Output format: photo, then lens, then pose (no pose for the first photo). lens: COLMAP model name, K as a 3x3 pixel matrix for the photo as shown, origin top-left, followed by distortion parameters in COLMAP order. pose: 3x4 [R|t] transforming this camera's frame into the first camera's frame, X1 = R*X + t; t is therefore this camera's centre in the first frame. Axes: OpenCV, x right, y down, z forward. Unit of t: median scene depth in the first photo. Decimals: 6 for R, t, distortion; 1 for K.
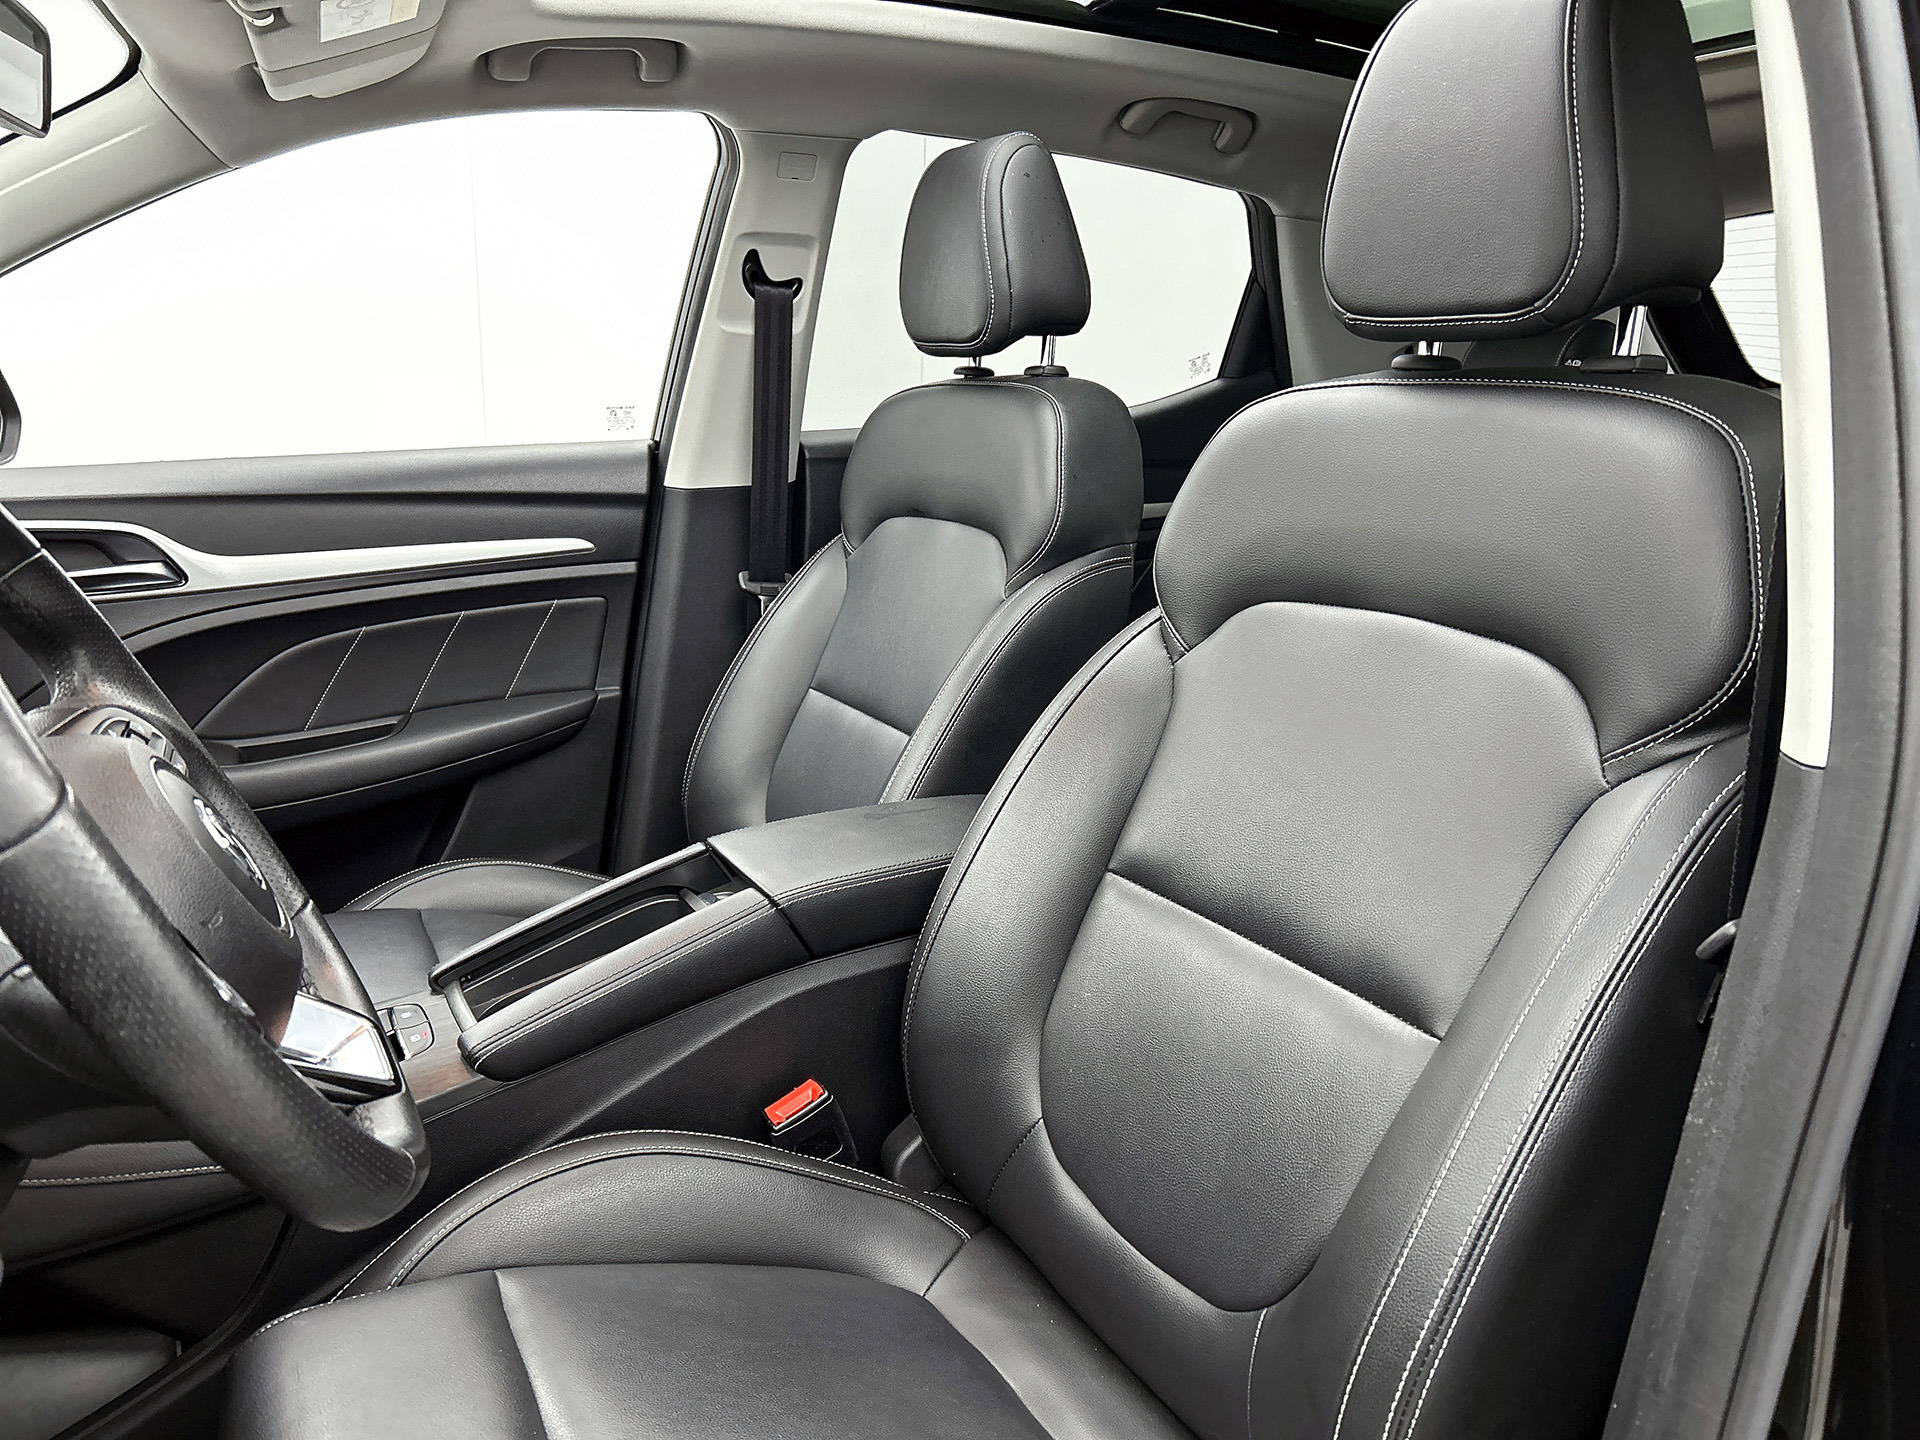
lens RADIAL K [[1439.0, 0, 948.5], [0, 1439.0, 726.1], [0, 0, 1]] dist [0.047766, -0.021533]
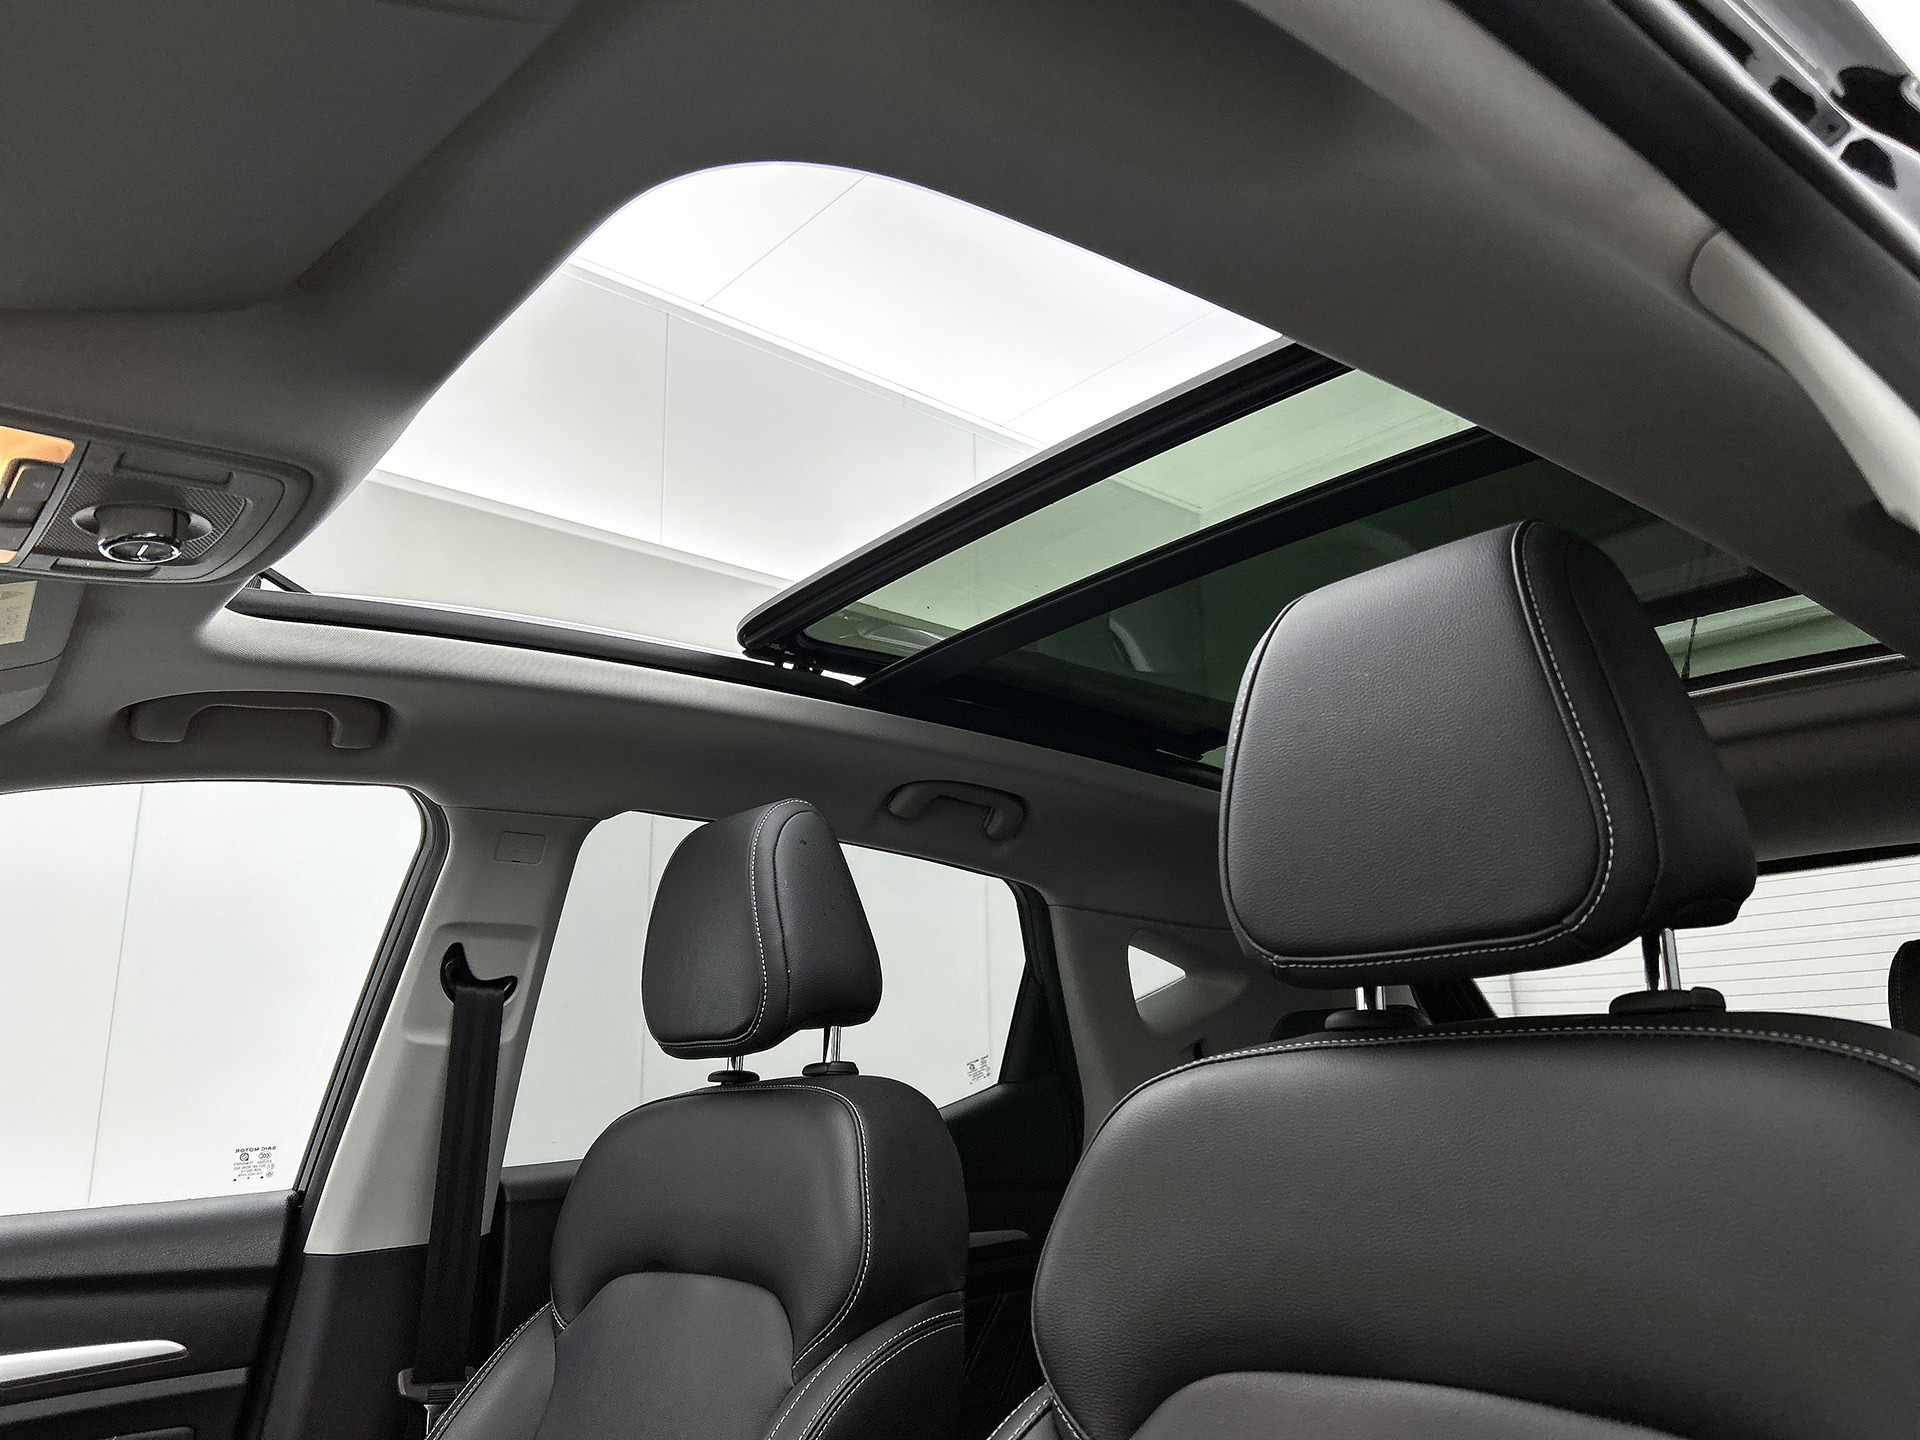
lens RADIAL K [[1439.0, 0, 951.5], [0, 1439.0, 738.6], [0, 0, 1]] dist [0.047766, -0.021533]
pose [[0.979651, 0.011513, 0.200379, -0.025676], [0.084229, 0.882606, -0.462505, -0.026824], [-0.182181, 0.469972, 0.863676, 0.180379]]
